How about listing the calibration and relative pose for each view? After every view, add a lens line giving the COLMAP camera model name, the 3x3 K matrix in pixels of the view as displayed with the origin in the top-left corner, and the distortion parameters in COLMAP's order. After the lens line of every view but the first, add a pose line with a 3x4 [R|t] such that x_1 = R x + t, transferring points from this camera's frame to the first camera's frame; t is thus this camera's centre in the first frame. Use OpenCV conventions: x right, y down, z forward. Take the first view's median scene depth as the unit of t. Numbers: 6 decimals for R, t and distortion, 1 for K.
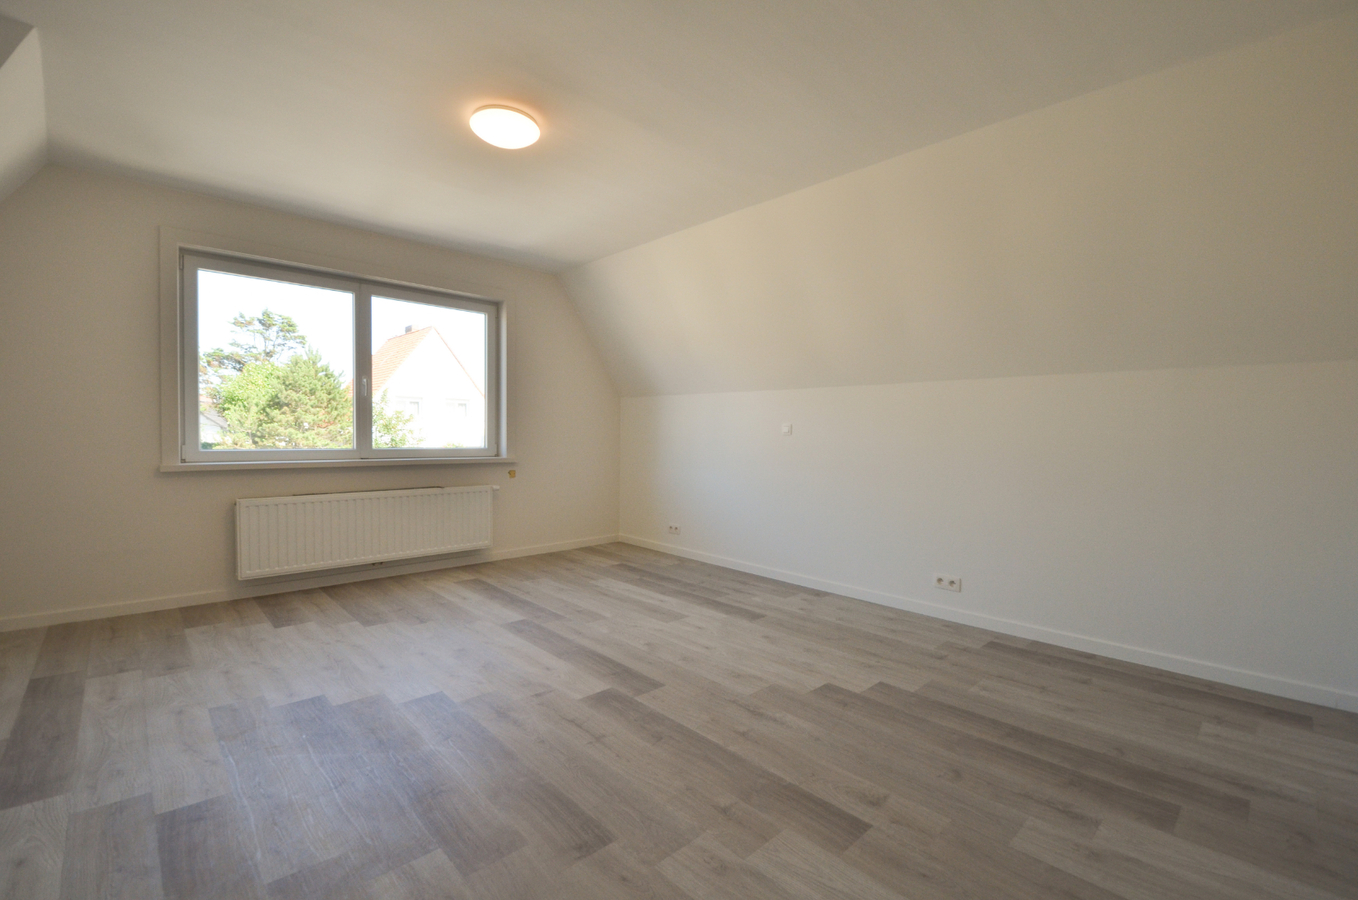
lens RADIAL K [[576.6, 0, 679.0], [0, 576.6, 450.0], [0, 0, 1]] dist [0.011656, -0.018456]
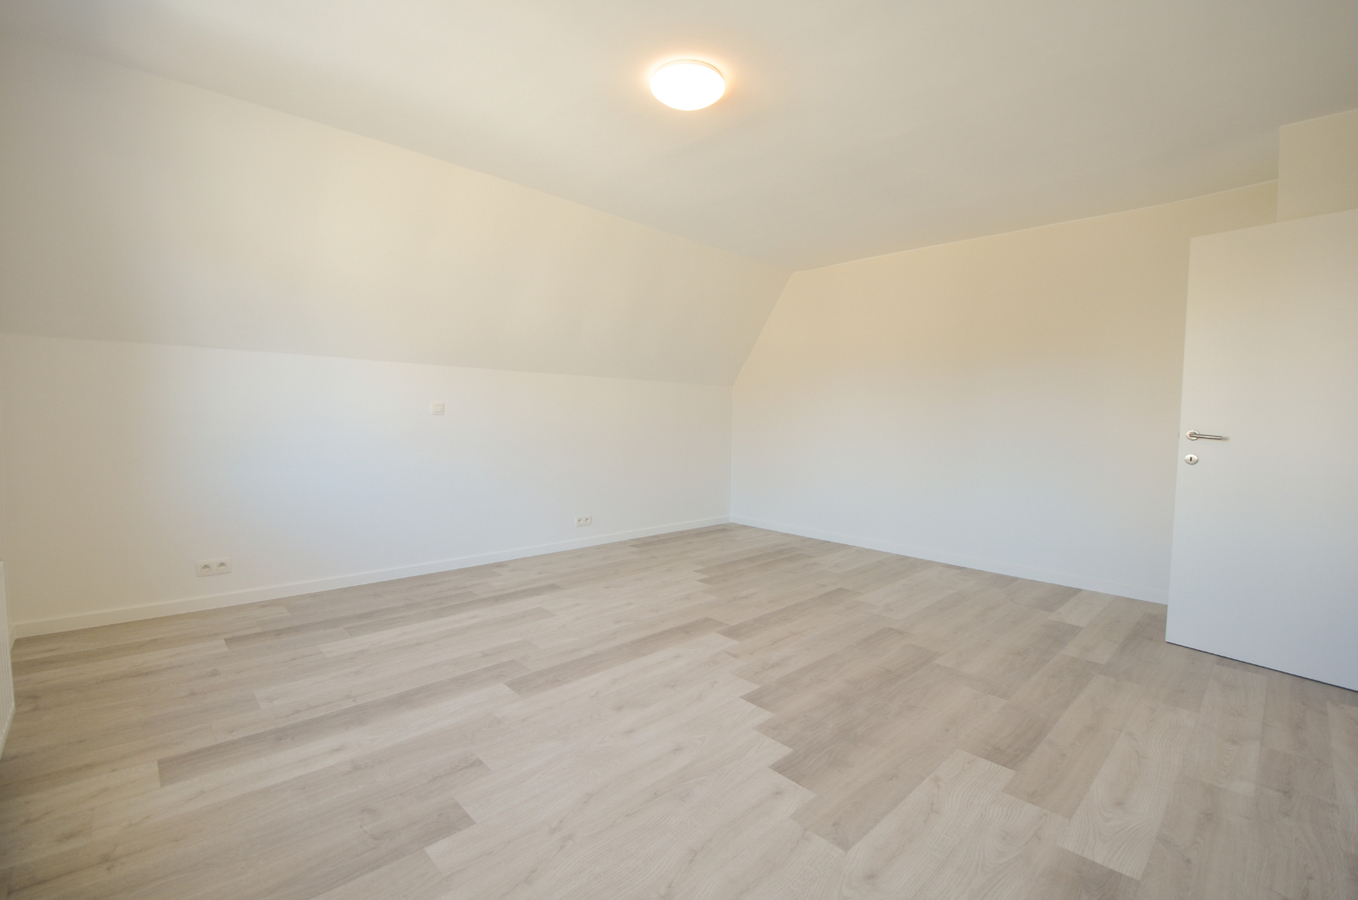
lens RADIAL K [[576.6, 0, 679.0], [0, 576.6, 450.0], [0, 0, 1]] dist [0.011656, -0.018456]
pose [[0.022881, -0.074429, 0.996964, -1.003997], [0.014377, 0.997146, 0.074112, -0.046098], [-0.999635, 0.012637, 0.023886, 0.807320]]
